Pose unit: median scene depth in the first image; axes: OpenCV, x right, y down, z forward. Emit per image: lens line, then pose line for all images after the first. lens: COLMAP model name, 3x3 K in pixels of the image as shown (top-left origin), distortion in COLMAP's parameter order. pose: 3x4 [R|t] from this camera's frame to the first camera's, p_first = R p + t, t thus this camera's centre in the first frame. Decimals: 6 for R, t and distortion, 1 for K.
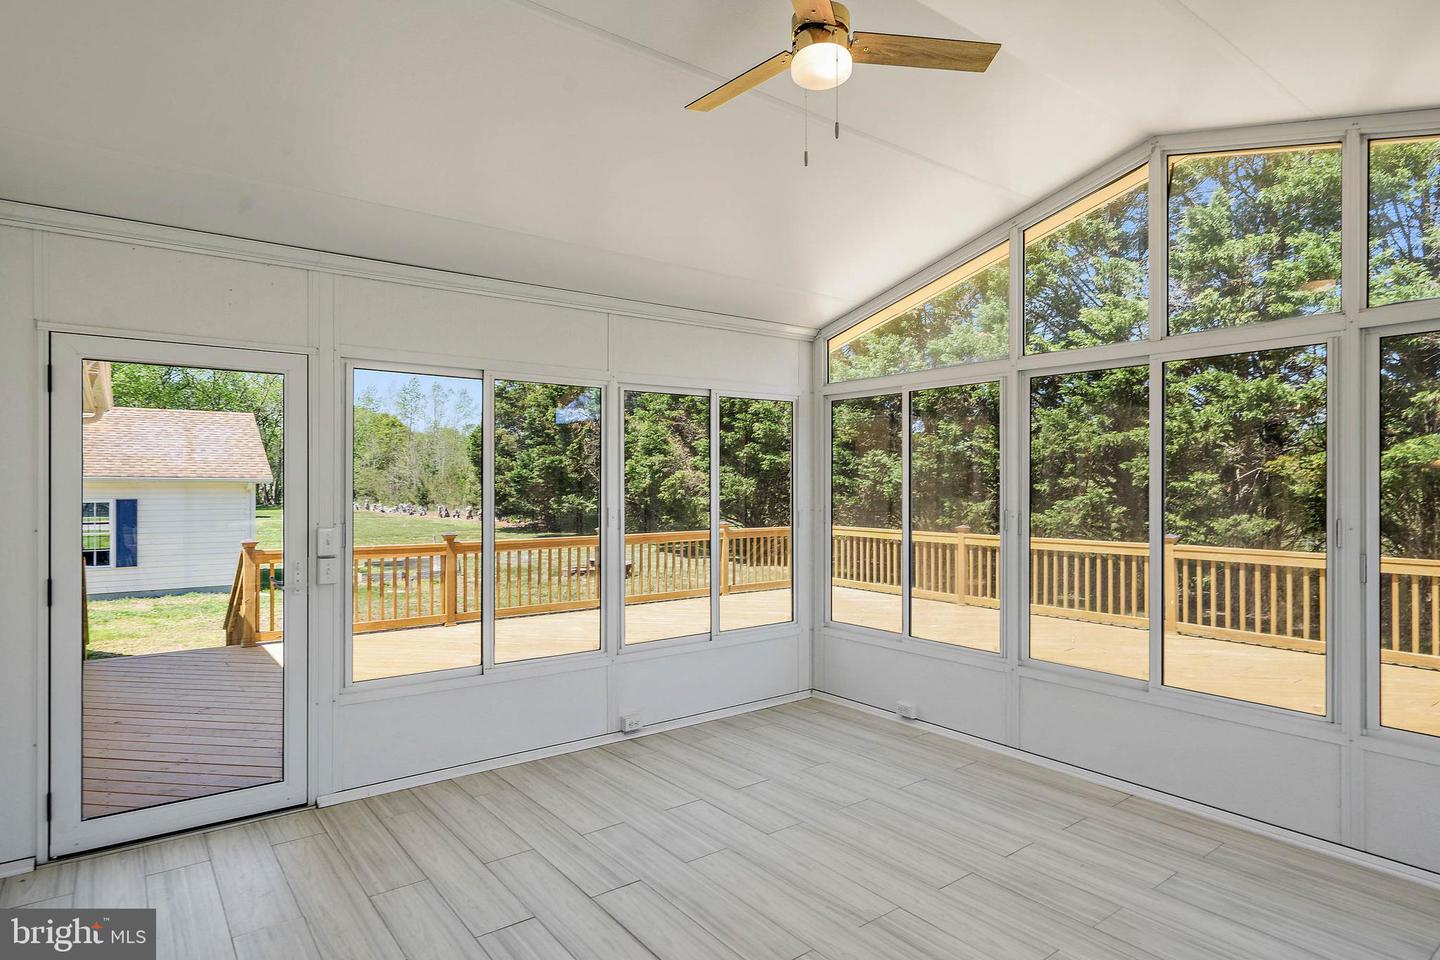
lens RADIAL K [[793.7, 0, 733.8], [0, 793.7, 487.0], [0, 0, 1]] dist [0.001442, 0.000777]
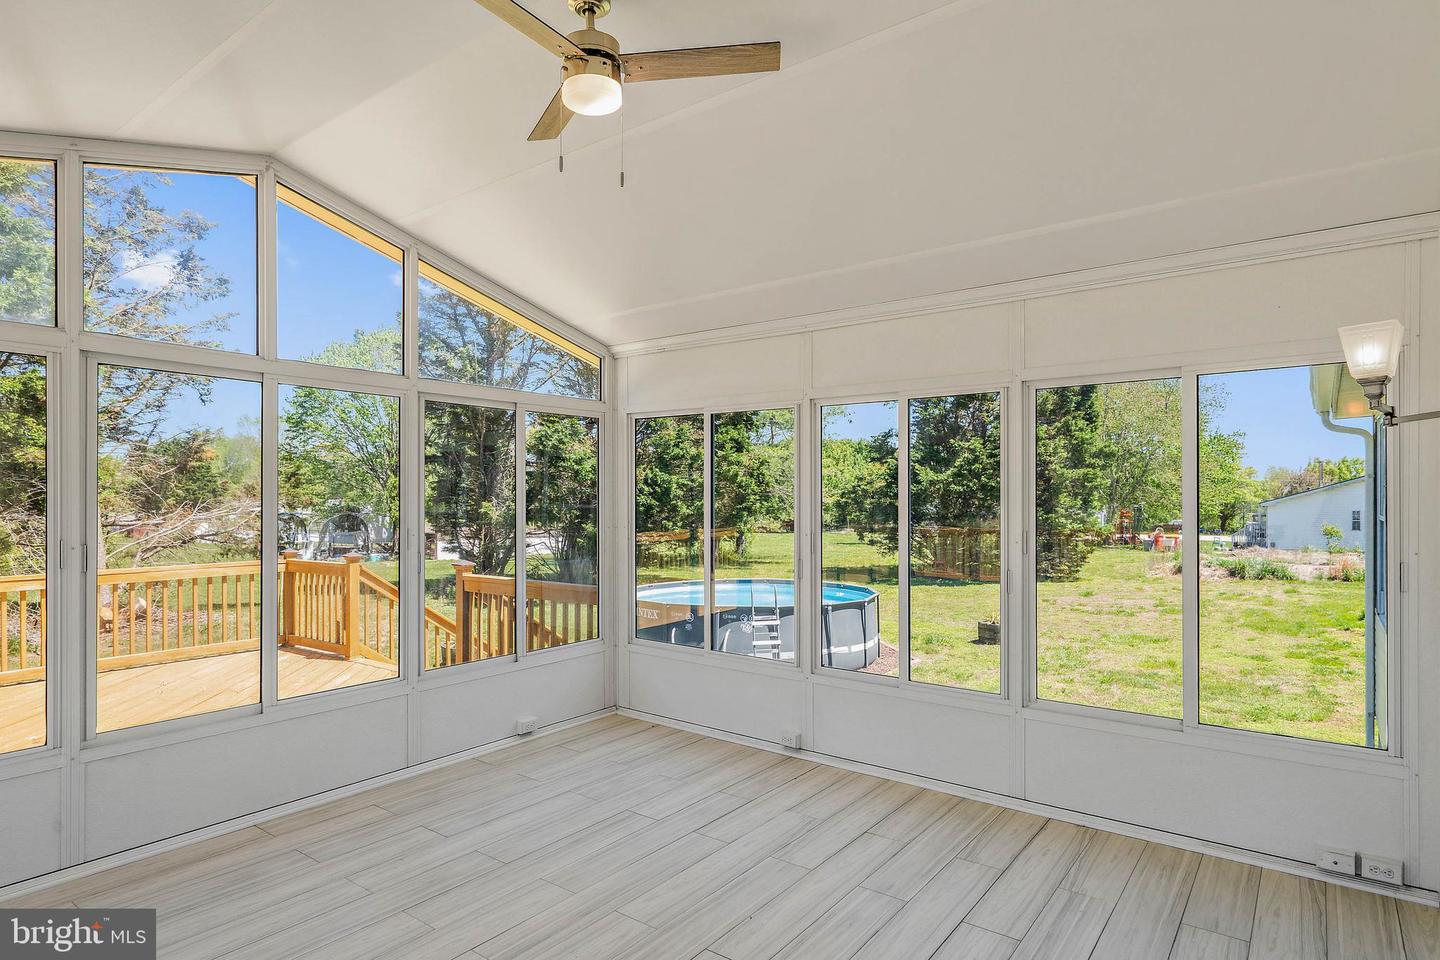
lens RADIAL K [[793.7, 0, 733.8], [0, 793.7, 487.0], [0, 0, 1]] dist [0.001442, 0.000777]
pose [[-0.272958, 0.012977, 0.961938, -0.679185], [0.002257, 0.999915, -0.012848, -0.008274], [-0.962023, -0.001336, -0.272964, 0.817594]]
